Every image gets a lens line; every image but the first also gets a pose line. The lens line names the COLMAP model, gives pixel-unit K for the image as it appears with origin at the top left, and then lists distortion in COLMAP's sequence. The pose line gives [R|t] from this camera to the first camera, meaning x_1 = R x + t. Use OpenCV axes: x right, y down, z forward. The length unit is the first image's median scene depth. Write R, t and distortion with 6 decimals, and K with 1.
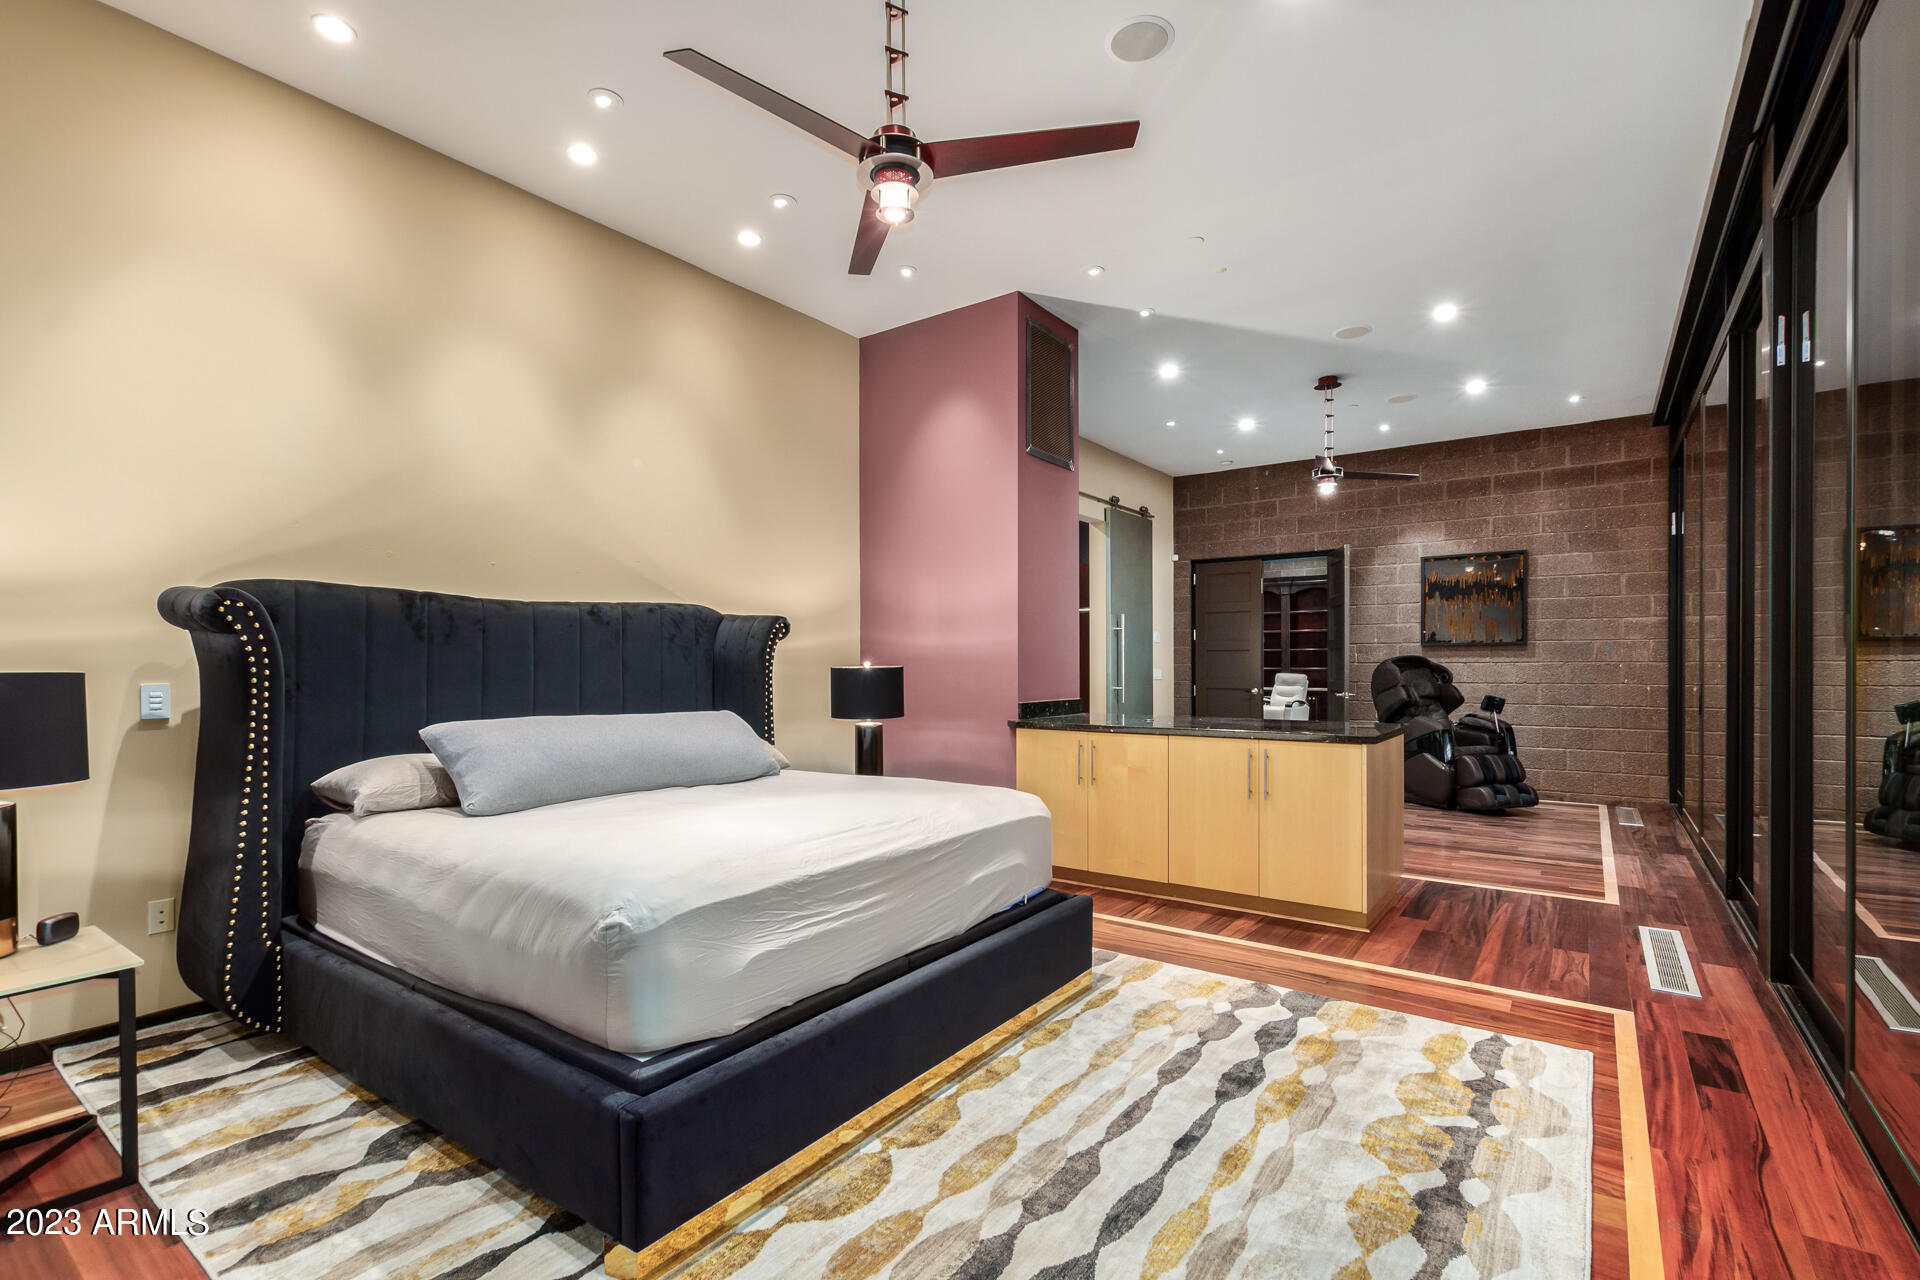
lens RADIAL K [[869.5, 0, 967.7], [0, 869.5, 671.0], [0, 0, 1]] dist [-0.001923, -0.000900]
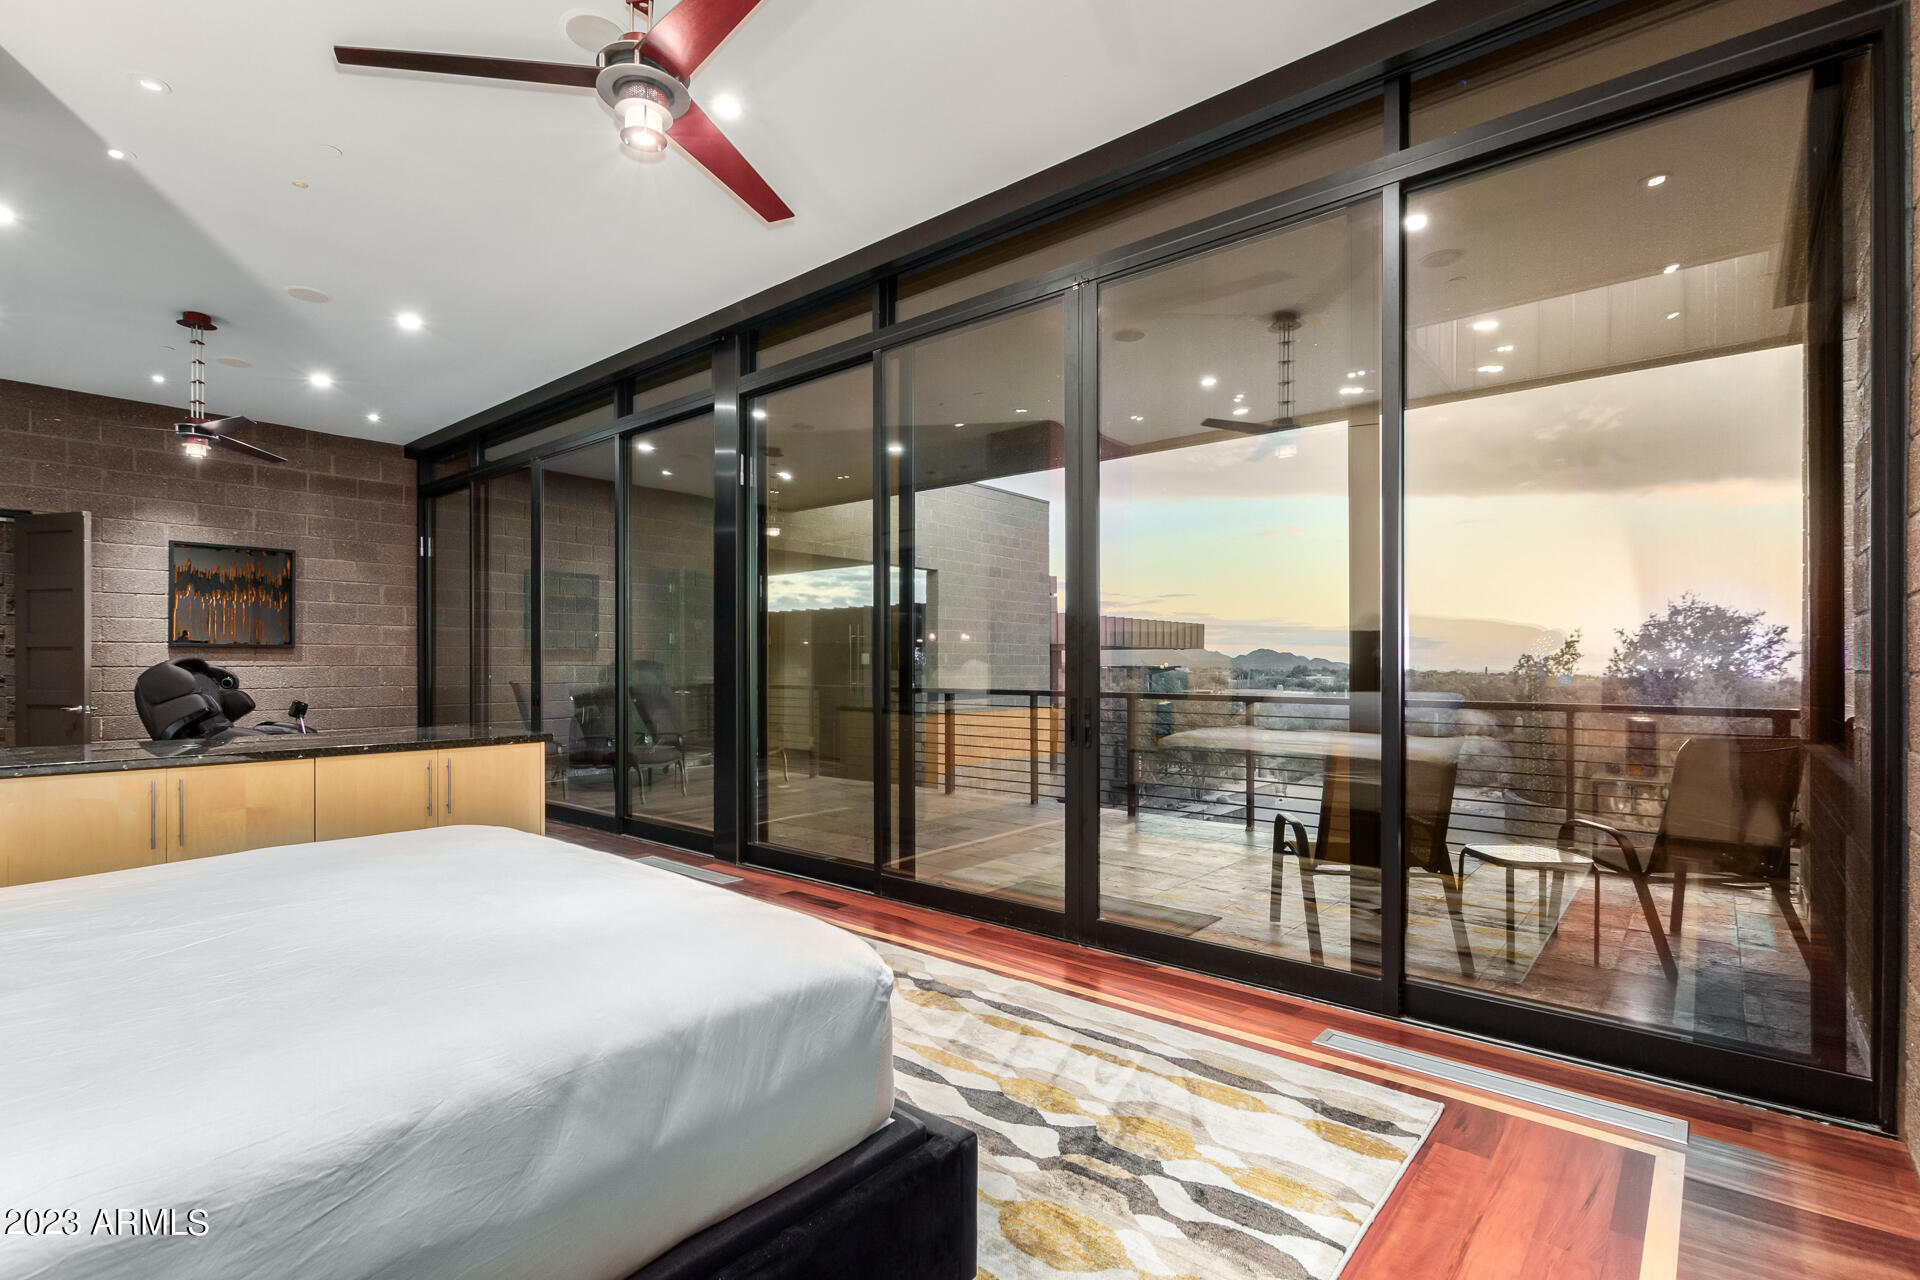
lens RADIAL K [[904.1, 0, 914.3], [0, 904.1, 660.8], [0, 0, 1]] dist [0.015791, 0.000137]
pose [[0.109751, 0.006744, 0.993936, -0.298320], [0.009838, 0.999921, -0.007871, -0.001061], [-0.993910, 0.010642, 0.109676, 0.203454]]
